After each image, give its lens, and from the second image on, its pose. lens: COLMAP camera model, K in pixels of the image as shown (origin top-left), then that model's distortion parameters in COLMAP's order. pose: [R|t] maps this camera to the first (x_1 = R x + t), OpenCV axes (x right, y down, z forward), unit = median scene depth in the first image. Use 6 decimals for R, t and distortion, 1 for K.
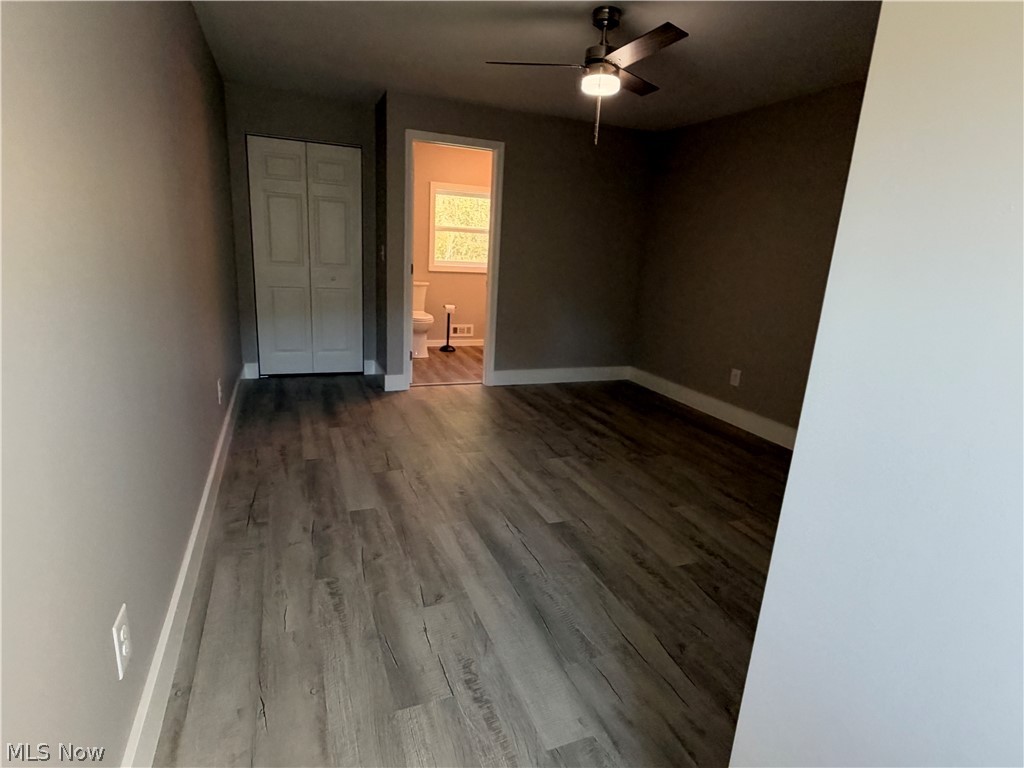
lens RADIAL K [[533.0, 0, 510.7], [0, 533.0, 382.5], [0, 0, 1]] dist [-0.003677, -0.000219]
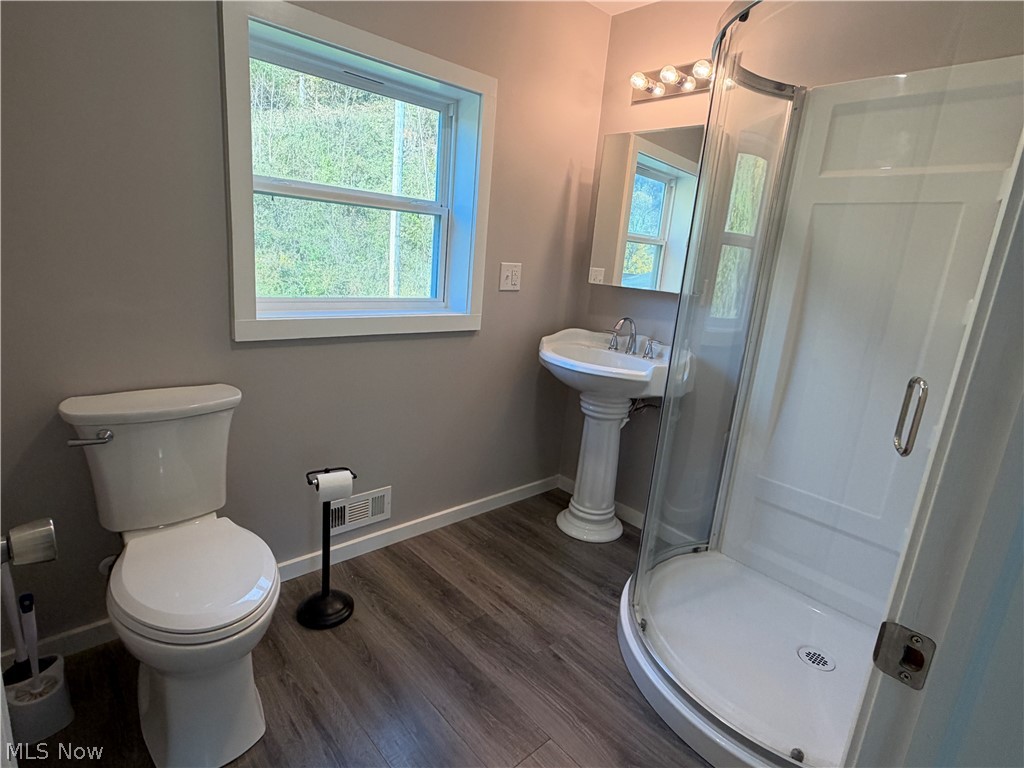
lens RADIAL K [[533.0, 0, 511.7], [0, 533.0, 385.3], [0, 0, 1]] dist [-0.003677, -0.000219]
pose [[0.940836, -0.060578, 0.333404, -0.111986], [0.056090, 0.998159, 0.023081, -0.184019], [-0.334188, -0.003014, 0.942502, 0.689838]]
